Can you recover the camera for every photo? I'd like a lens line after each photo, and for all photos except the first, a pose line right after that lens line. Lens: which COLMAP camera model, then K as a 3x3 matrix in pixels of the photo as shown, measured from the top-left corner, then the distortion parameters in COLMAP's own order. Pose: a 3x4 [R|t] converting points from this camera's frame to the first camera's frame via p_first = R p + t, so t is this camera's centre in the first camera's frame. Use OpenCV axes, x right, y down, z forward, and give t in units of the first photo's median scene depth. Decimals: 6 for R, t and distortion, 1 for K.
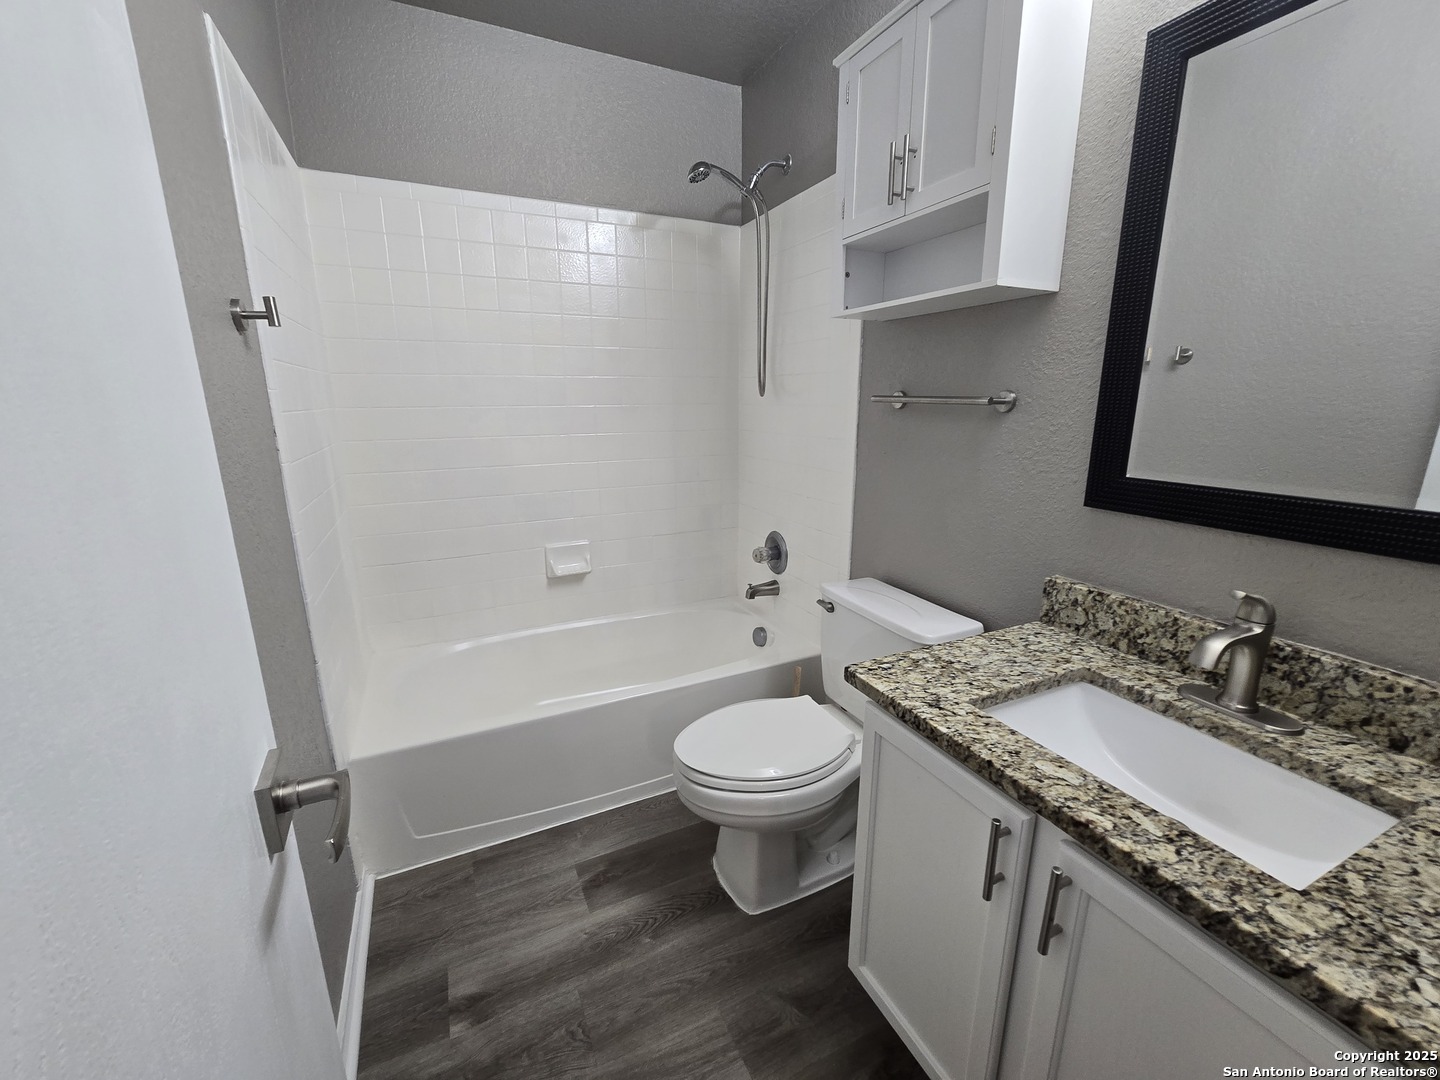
lens RADIAL K [[589.4, 0, 719.5], [0, 589.4, 532.0], [0, 0, 1]] dist [-0.011421, 0.004893]
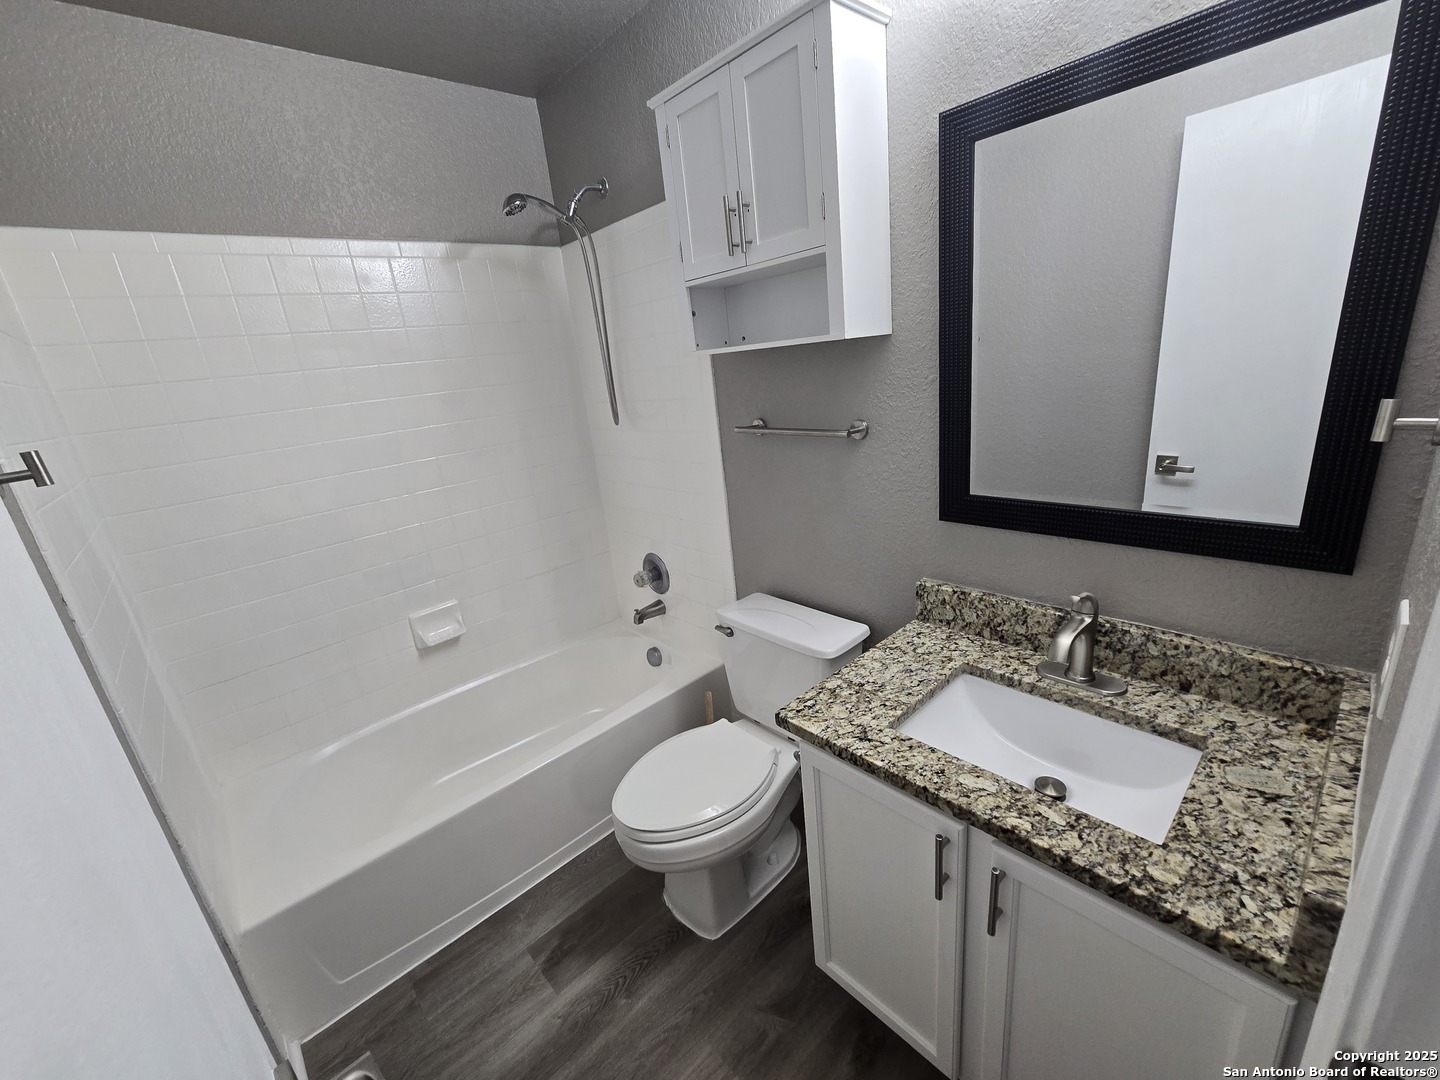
lens RADIAL K [[589.4, 0, 723.4], [0, 589.4, 542.3], [0, 0, 1]] dist [-0.011421, 0.004893]
pose [[0.951421, -0.179473, 0.250174, -0.077772], [0.167112, 0.983451, 0.069986, -0.146381], [-0.258595, -0.024779, 0.965668, -0.008595]]
